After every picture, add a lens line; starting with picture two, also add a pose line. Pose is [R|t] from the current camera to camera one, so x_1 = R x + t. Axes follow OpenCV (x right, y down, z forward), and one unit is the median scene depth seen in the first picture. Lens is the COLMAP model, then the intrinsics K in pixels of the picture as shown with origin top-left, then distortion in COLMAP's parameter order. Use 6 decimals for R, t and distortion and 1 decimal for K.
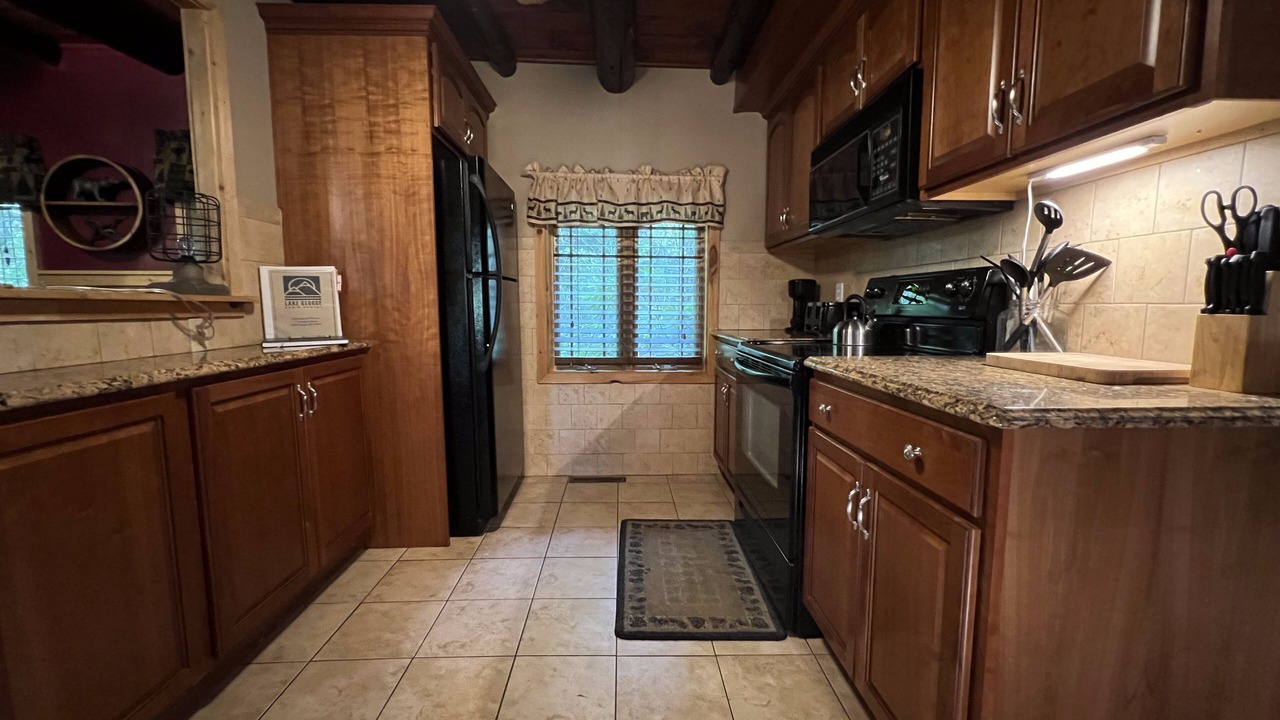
lens RADIAL K [[512.7, 0, 636.9], [0, 512.7, 357.5], [0, 0, 1]] dist [-0.002047, -0.000188]
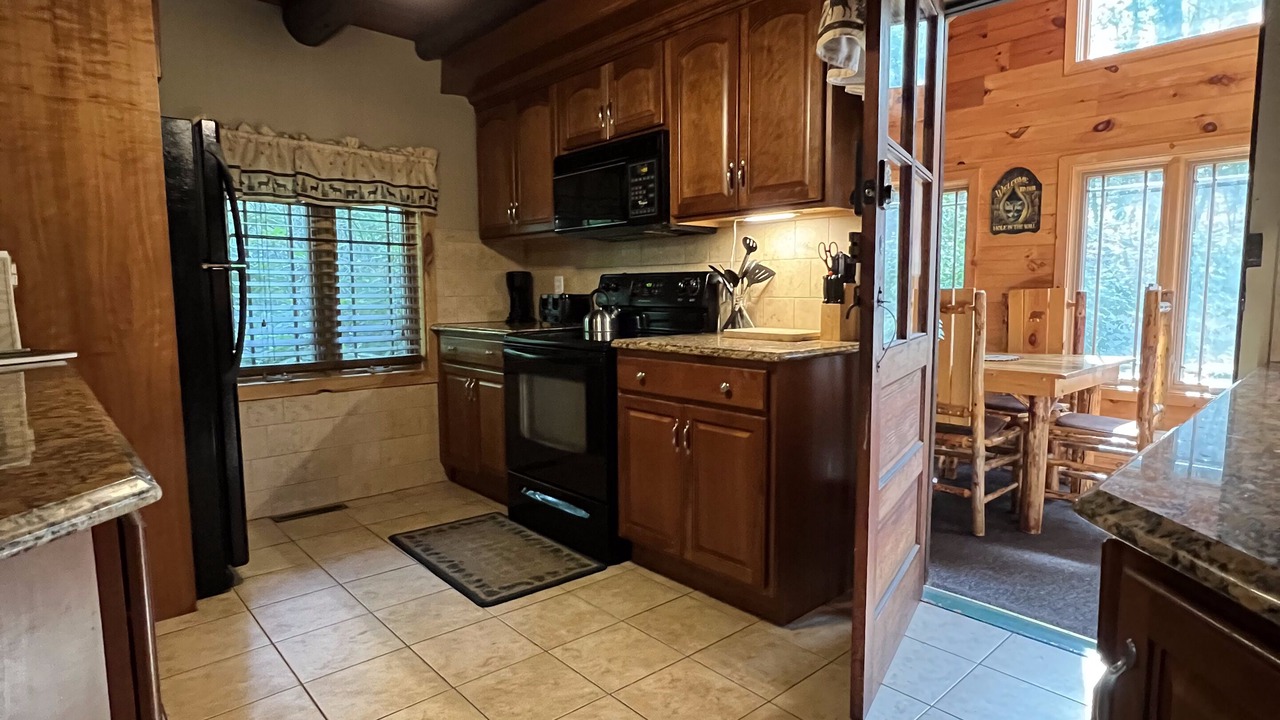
lens RADIAL K [[683.4, 0, 644.1], [0, 683.4, 358.2], [0, 0, 1]] dist [-0.002976, -0.000511]
pose [[0.762461, -0.068371, 0.643412, -0.518671], [0.070249, 0.997271, 0.022725, 0.007850], [-0.643210, 0.027872, 0.765182, -0.262354]]
